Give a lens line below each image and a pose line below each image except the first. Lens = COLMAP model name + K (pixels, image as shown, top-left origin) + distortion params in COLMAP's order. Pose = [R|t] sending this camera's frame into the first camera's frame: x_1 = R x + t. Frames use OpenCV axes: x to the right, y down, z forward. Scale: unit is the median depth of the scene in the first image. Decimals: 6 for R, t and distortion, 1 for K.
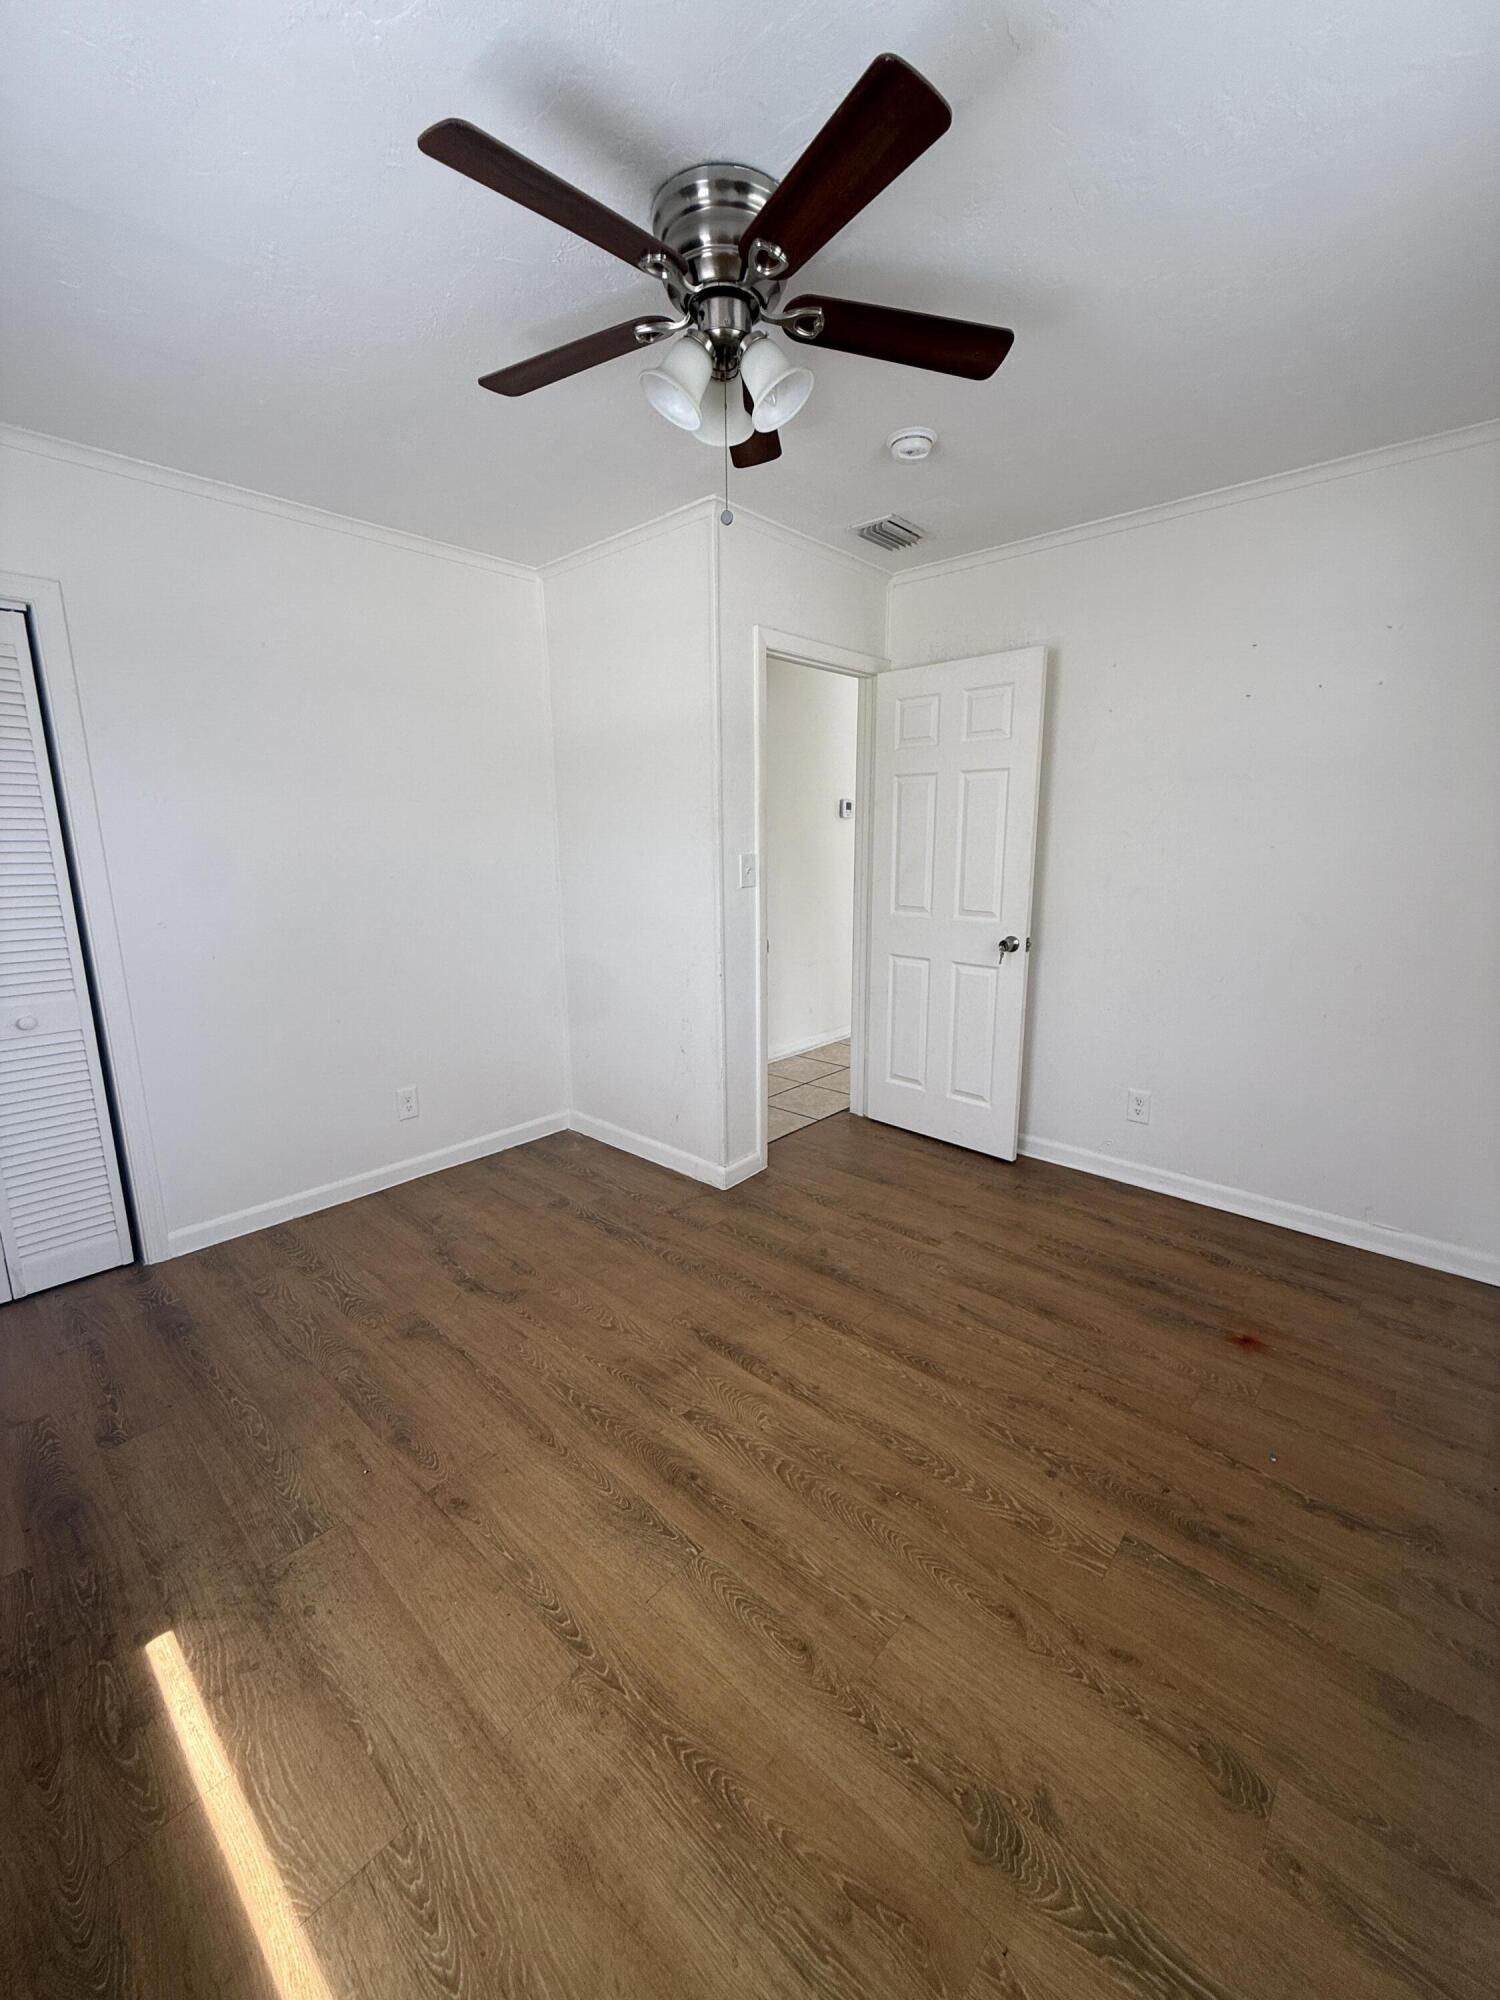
lens RADIAL K [[797.4, 0, 750.0], [0, 797.4, 1000.0], [0, 0, 1]] dist [0.001776, 0.000358]
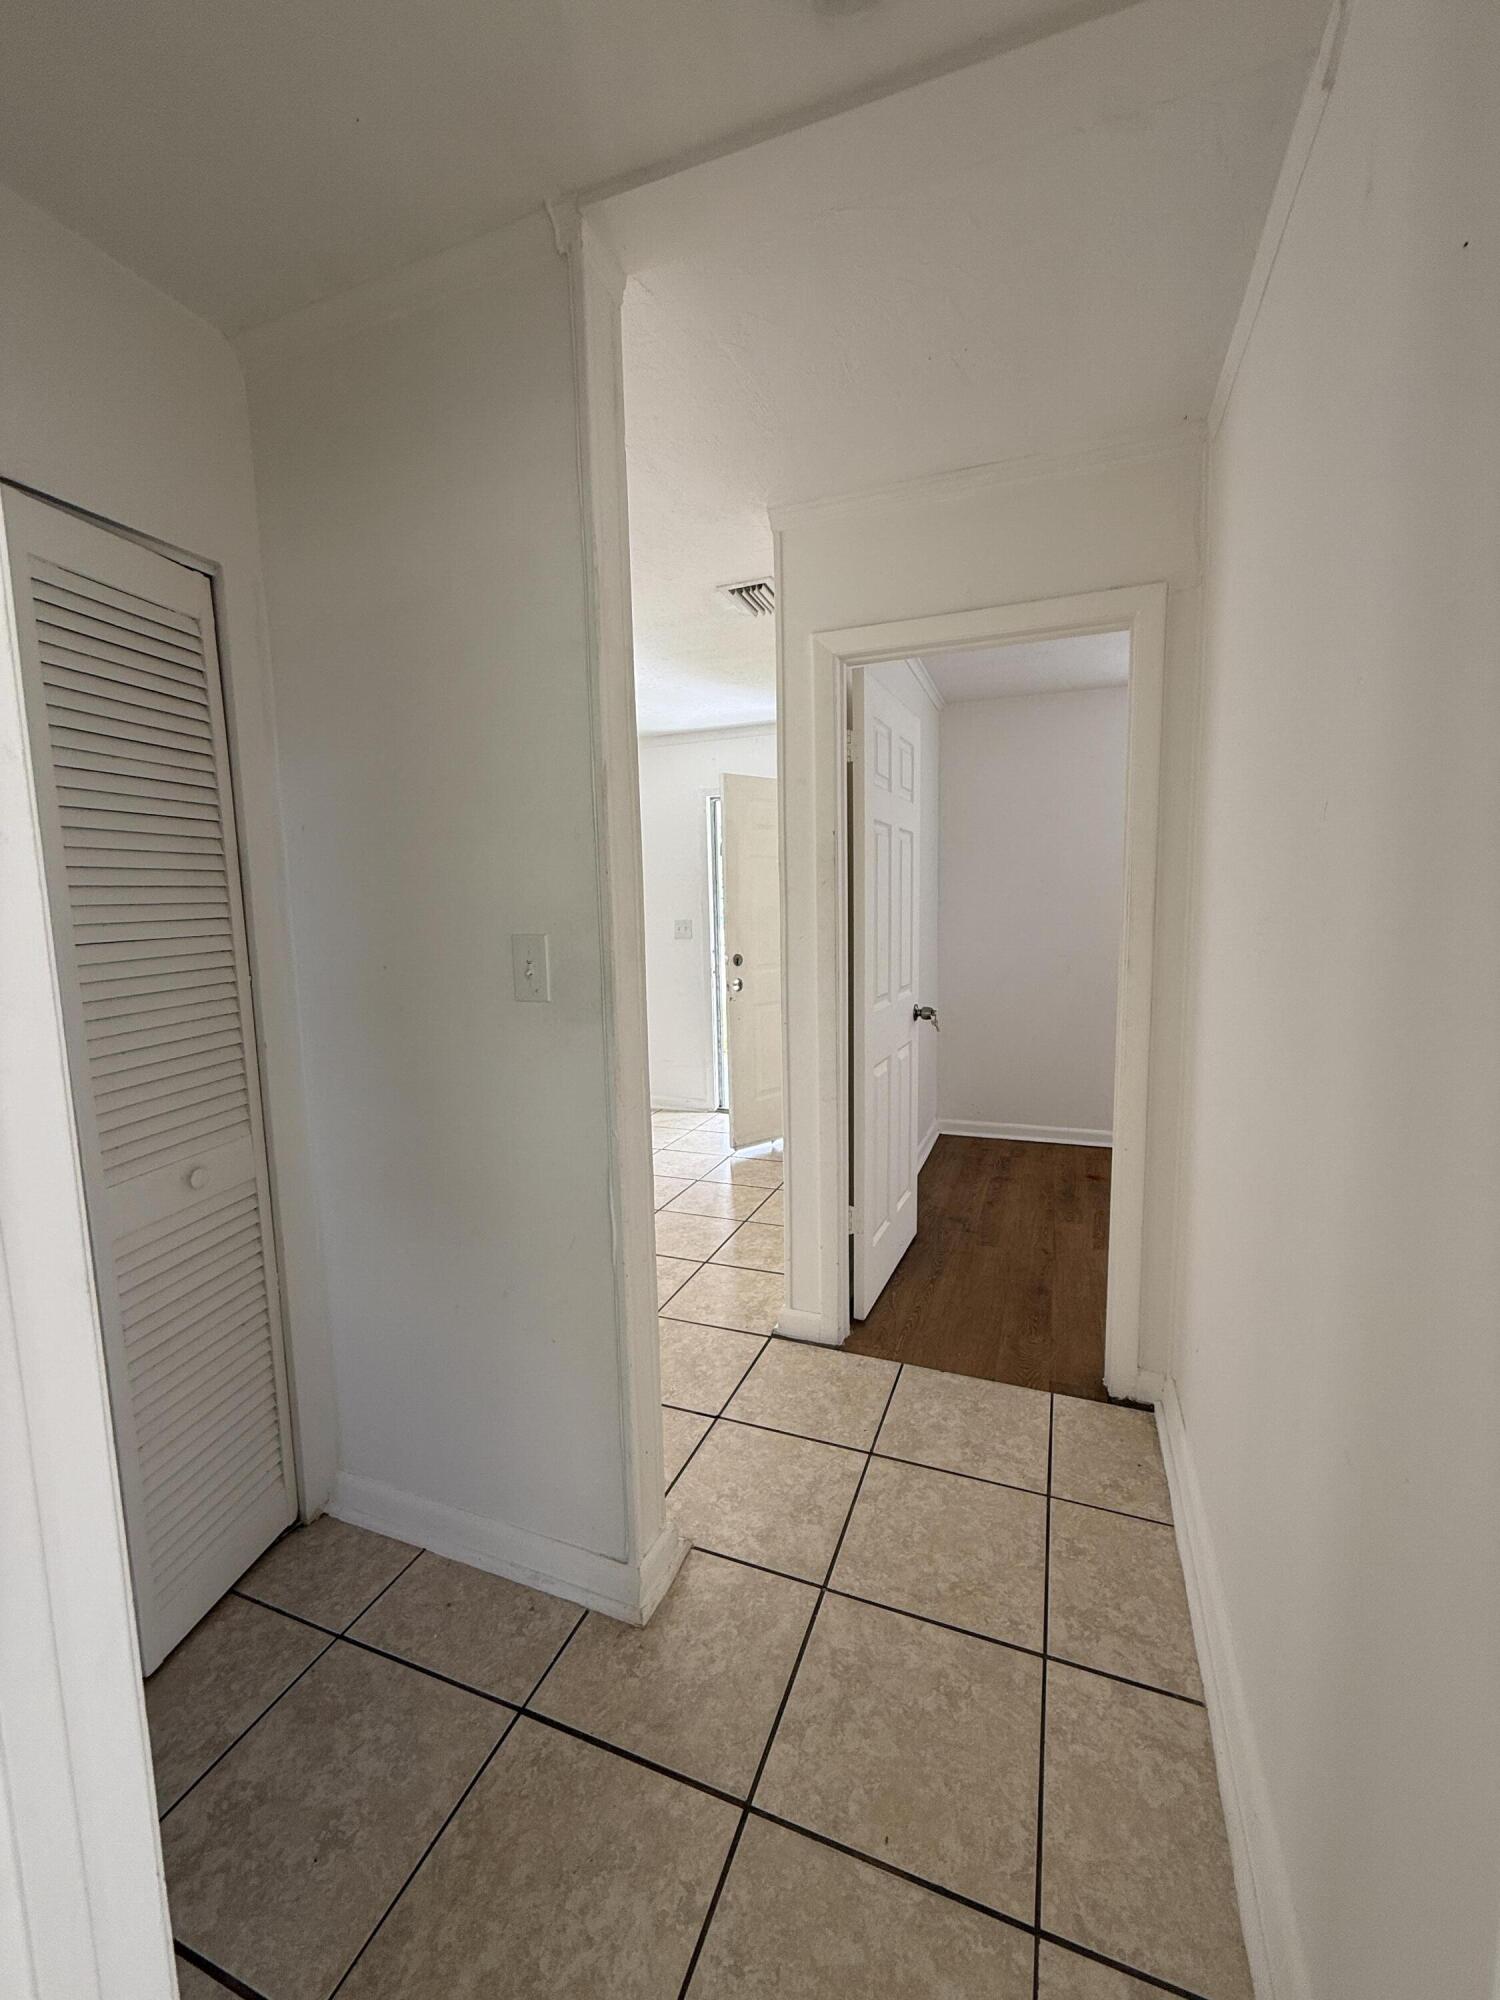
lens RADIAL K [[797.4, 0, 750.0], [0, 797.4, 1000.0], [0, 0, 1]] dist [0.001776, 0.000358]
pose [[-0.355932, -0.099830, 0.929164, -0.802828], [0.210606, 0.960131, 0.183833, -0.492497], [-0.910471, 0.261119, -0.320716, 2.420094]]
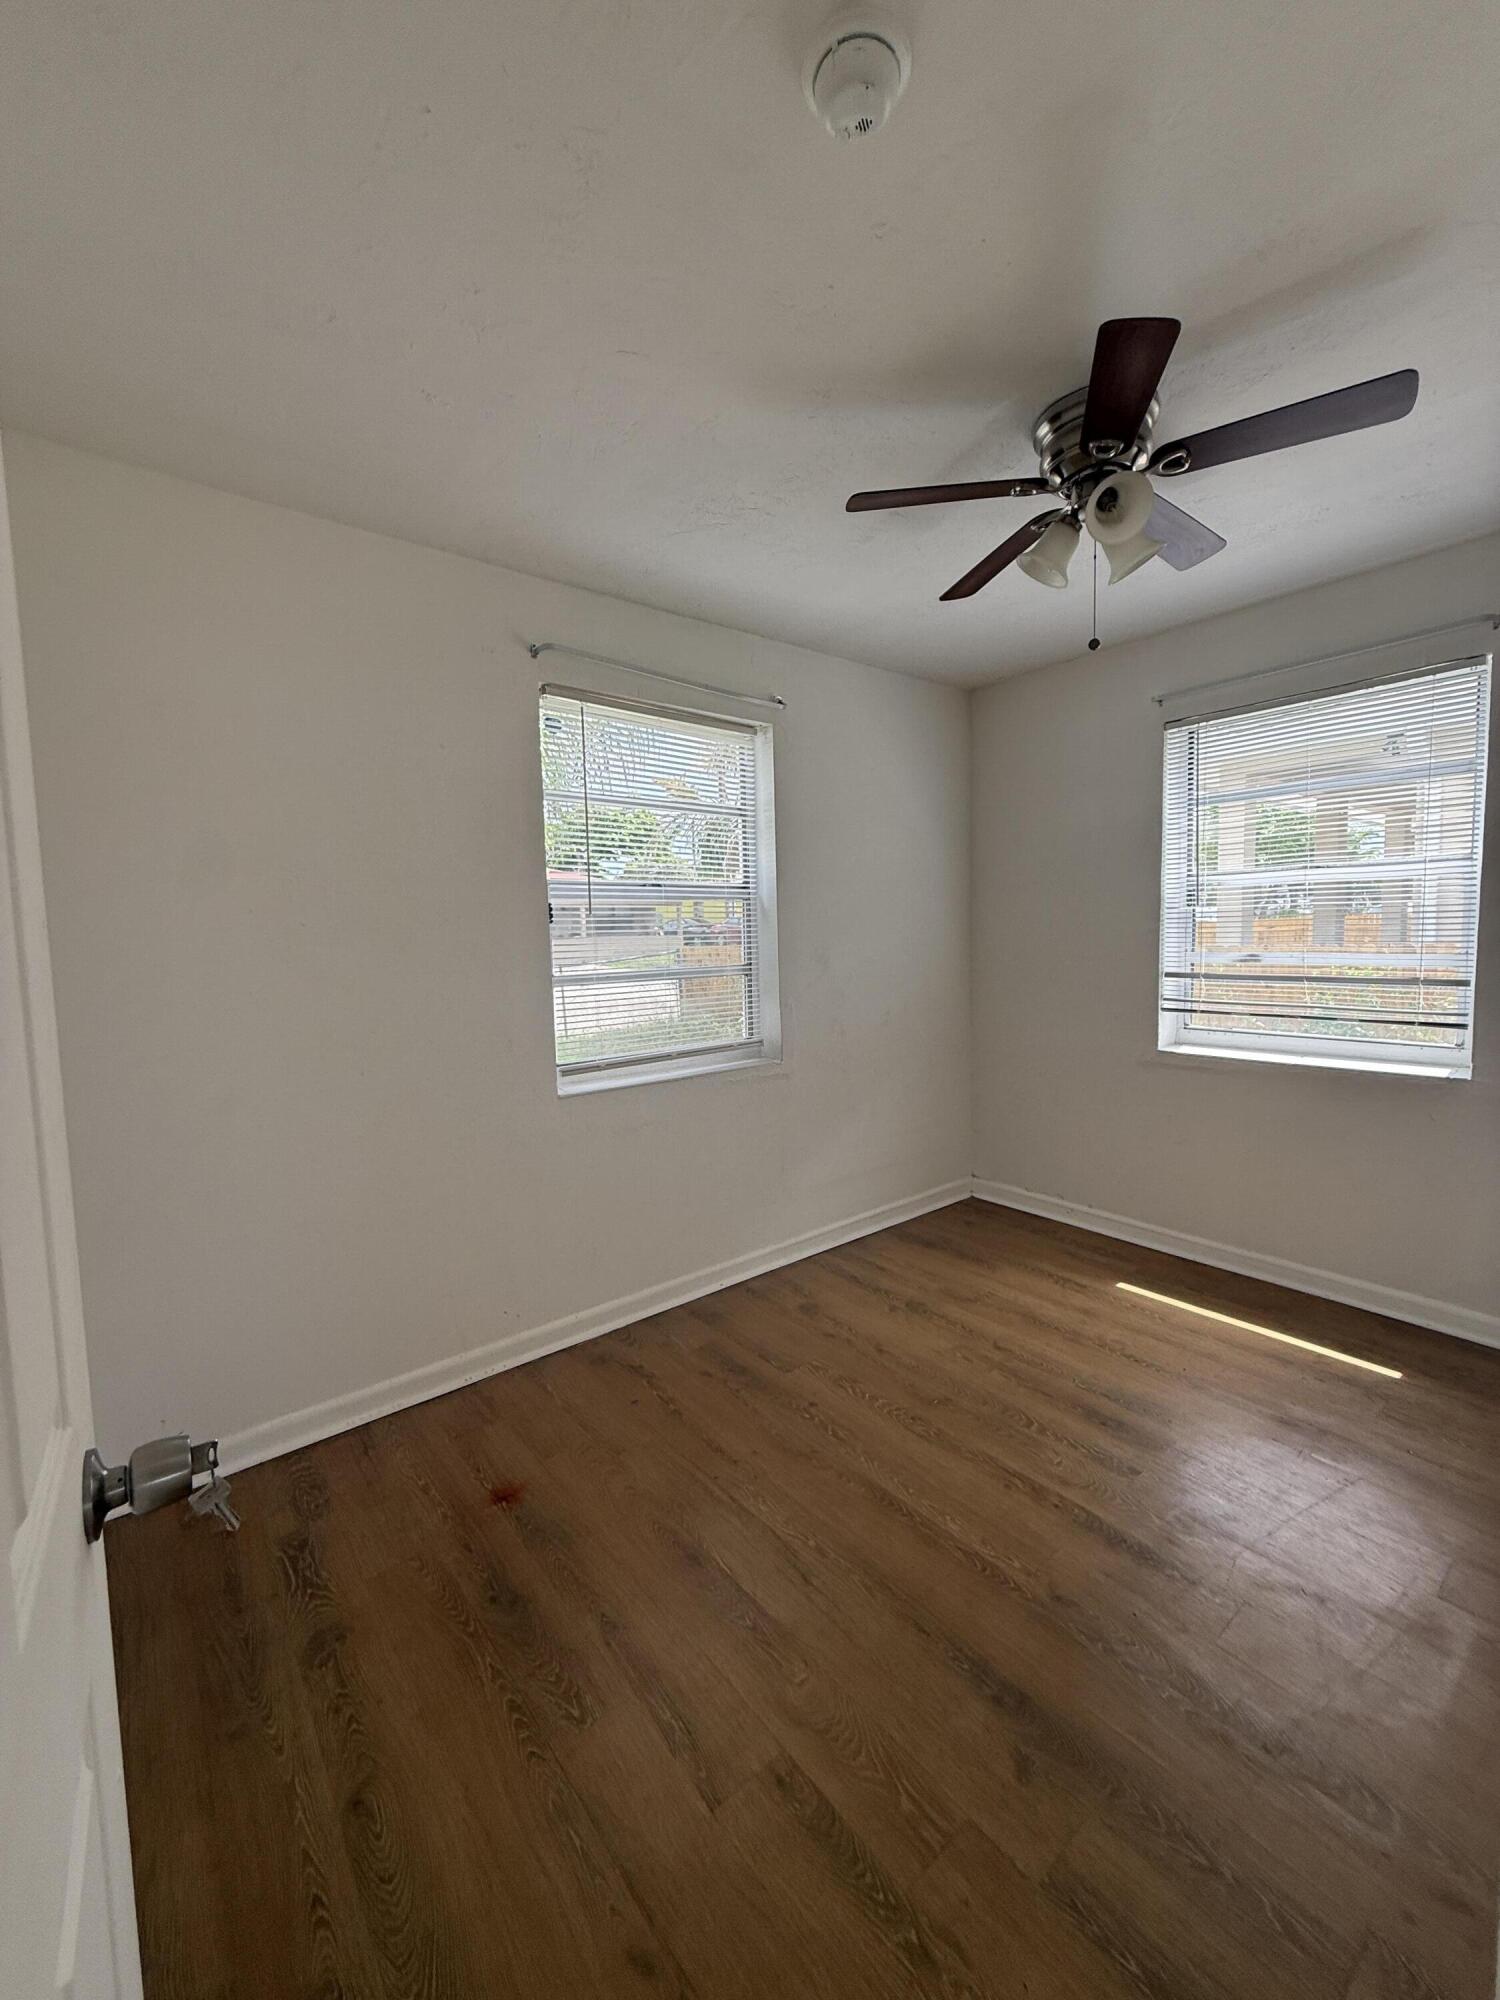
lens RADIAL K [[797.4, 0, 750.0], [0, 797.4, 1000.0], [0, 0, 1]] dist [0.001776, 0.000358]
pose [[-0.986867, 0.014396, 0.160890, 0.231093], [0.060573, 0.956322, 0.285972, -0.370293], [-0.149746, 0.291961, -0.944635, 1.823893]]
